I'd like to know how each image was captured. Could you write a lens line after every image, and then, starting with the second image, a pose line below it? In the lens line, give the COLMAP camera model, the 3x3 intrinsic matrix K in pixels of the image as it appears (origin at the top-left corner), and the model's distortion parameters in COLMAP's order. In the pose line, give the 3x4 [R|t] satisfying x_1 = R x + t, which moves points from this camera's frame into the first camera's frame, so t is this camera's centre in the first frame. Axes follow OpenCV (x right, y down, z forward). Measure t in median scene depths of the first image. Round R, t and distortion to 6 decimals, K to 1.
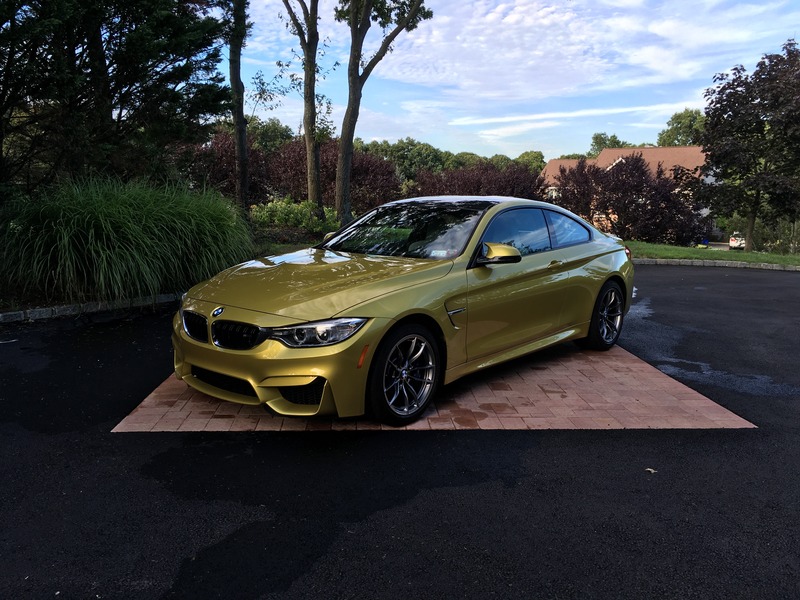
lens RADIAL K [[682.5, 0, 404.2], [0, 682.5, 292.2], [0, 0, 1]] dist [0.085243, -0.104511]
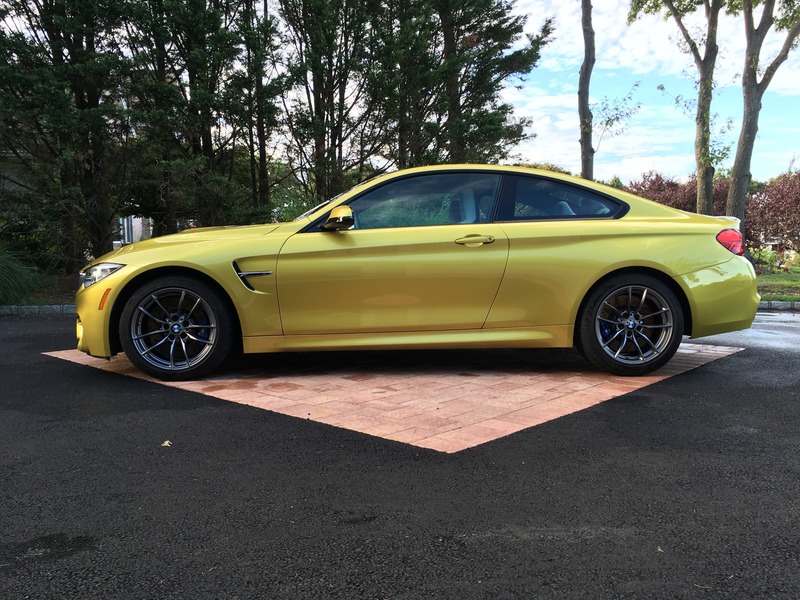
lens RADIAL K [[682.5, 0, 394.0], [0, 682.5, 288.9], [0, 0, 1]] dist [0.085243, -0.104511]
pose [[0.708365, 0.028316, -0.705278, 0.703927], [-0.094146, 0.994057, -0.054648, 0.066868], [0.699540, 0.105109, 0.706821, 0.395656]]
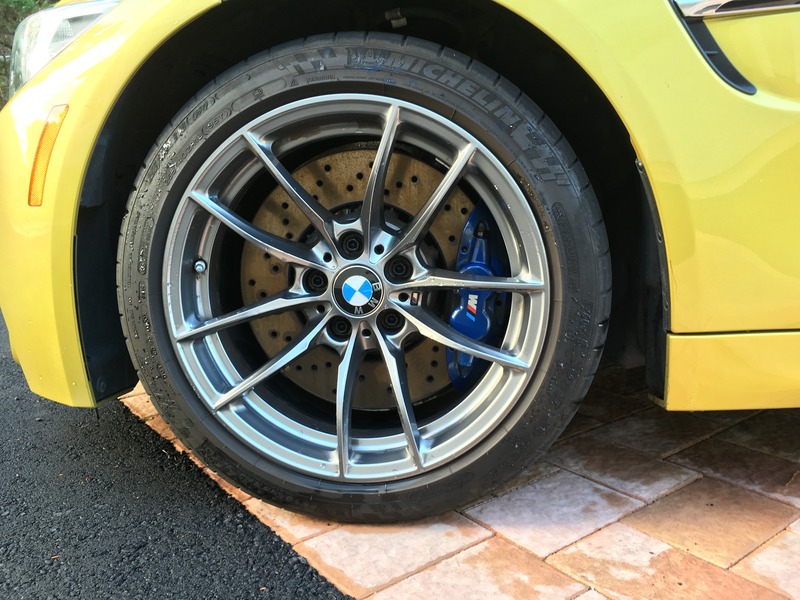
lens RADIAL K [[682.5, 0, 408.9], [0, 682.5, 300.4], [0, 0, 1]] dist [0.085243, -0.104511]
pose [[0.546786, 0.100887, -0.831172, 0.145666], [-0.092165, 0.993934, 0.060012, 0.082691], [0.832185, 0.043792, 0.552767, 0.686726]]
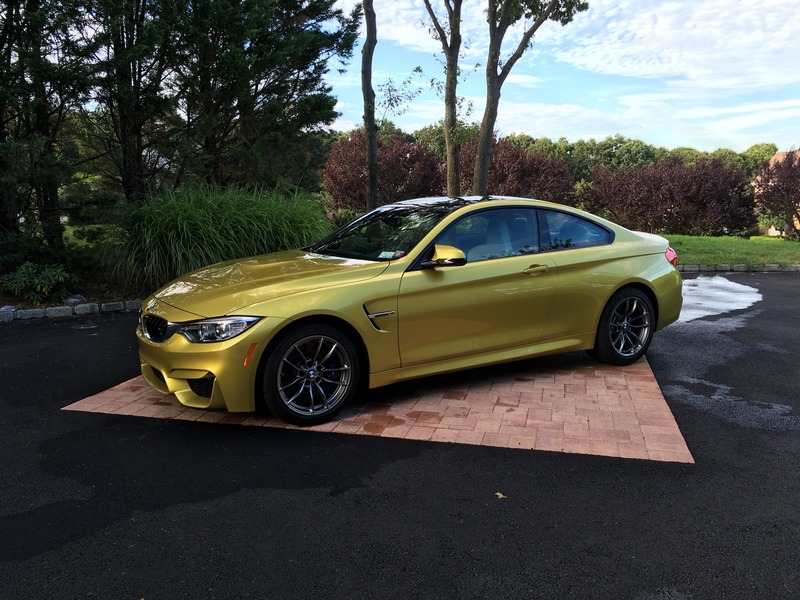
lens RADIAL K [[682.5, 0, 405.5], [0, 682.5, 291.6], [0, 0, 1]] dist [0.085243, -0.104511]
pose [[0.955369, 0.027480, -0.294133, 0.325149], [-0.028561, 0.999592, 0.000620, -0.004900], [0.294030, 0.007808, 0.955764, 0.061000]]
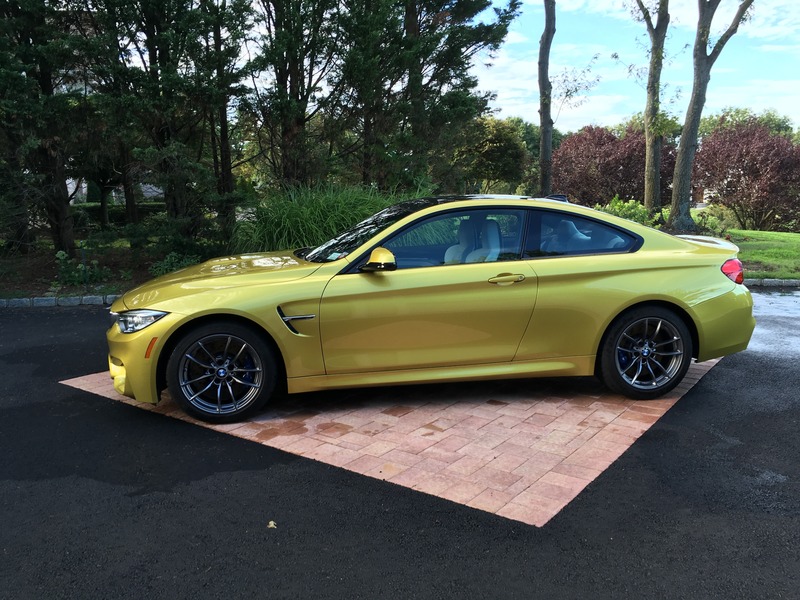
lens RADIAL K [[682.5, 0, 398.2], [0, 682.5, 296.2], [0, 0, 1]] dist [0.085243, -0.104511]
pose [[0.776713, 0.079527, -0.624814, 0.630014], [-0.078647, 0.996479, 0.029065, -0.032268], [0.624926, 0.026564, 0.780232, 0.287368]]
